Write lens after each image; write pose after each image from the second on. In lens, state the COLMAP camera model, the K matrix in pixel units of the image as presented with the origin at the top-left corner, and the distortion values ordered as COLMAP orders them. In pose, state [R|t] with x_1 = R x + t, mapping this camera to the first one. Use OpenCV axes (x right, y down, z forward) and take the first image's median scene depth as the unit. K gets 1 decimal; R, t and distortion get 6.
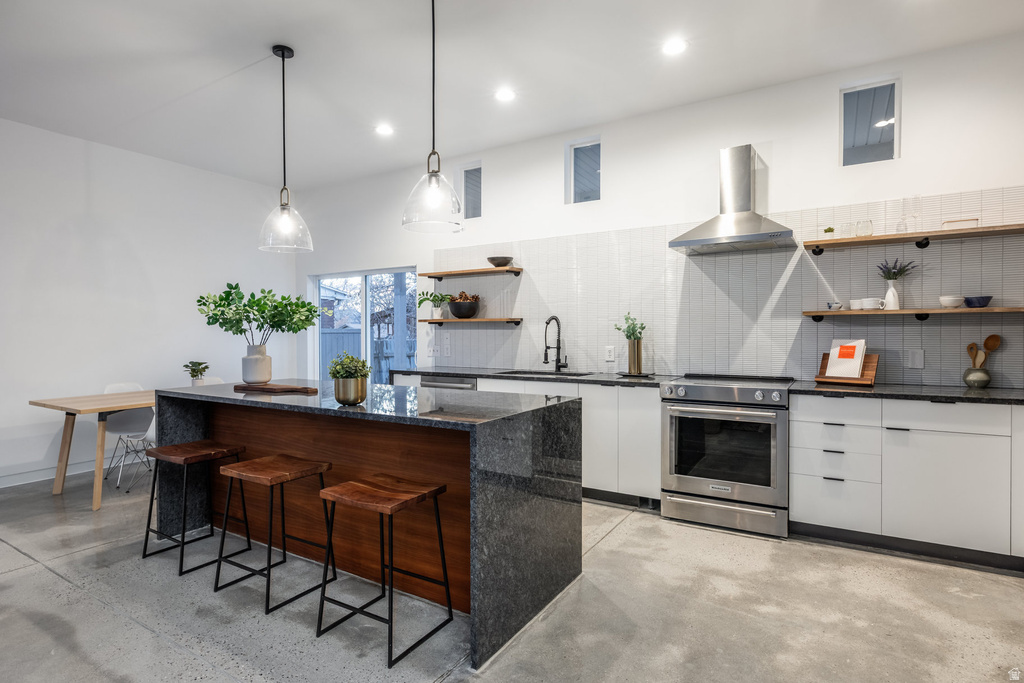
lens RADIAL K [[518.2, 0, 499.6], [0, 518.2, 343.5], [0, 0, 1]] dist [-0.003221, -0.000996]
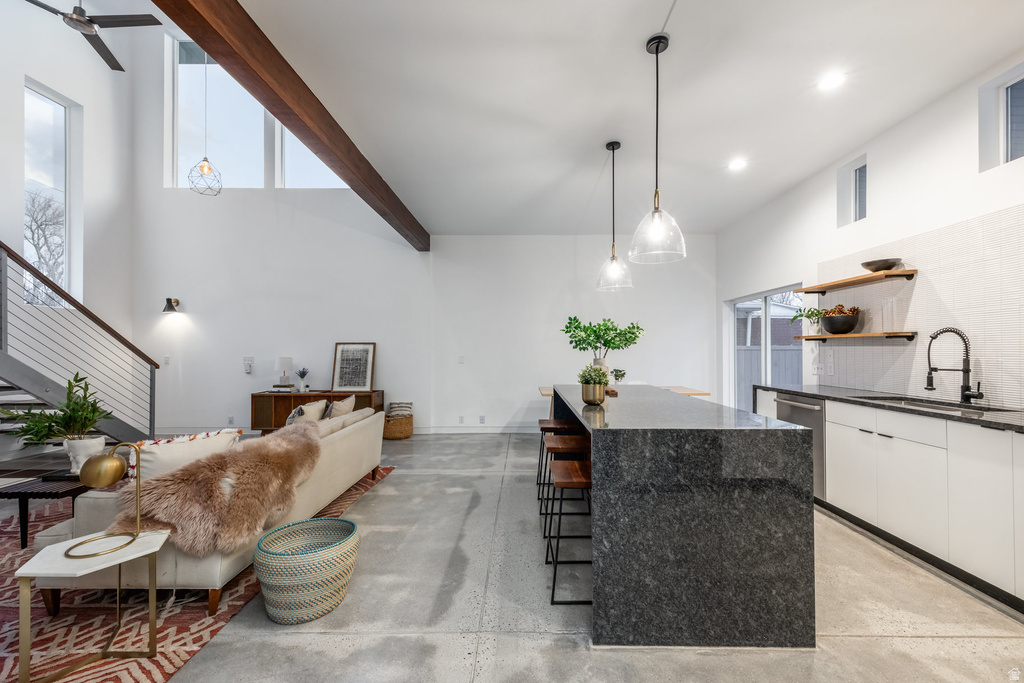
lens RADIAL K [[414.8, 0, 523.5], [0, 414.8, 349.1], [0, 0, 1]] dist [0.003064, -0.001169]
pose [[0.538364, -0.000335, -0.842712, 0.351416], [-0.017806, 0.999772, -0.011772, -0.004822], [0.842524, 0.021343, 0.538235, 0.197059]]
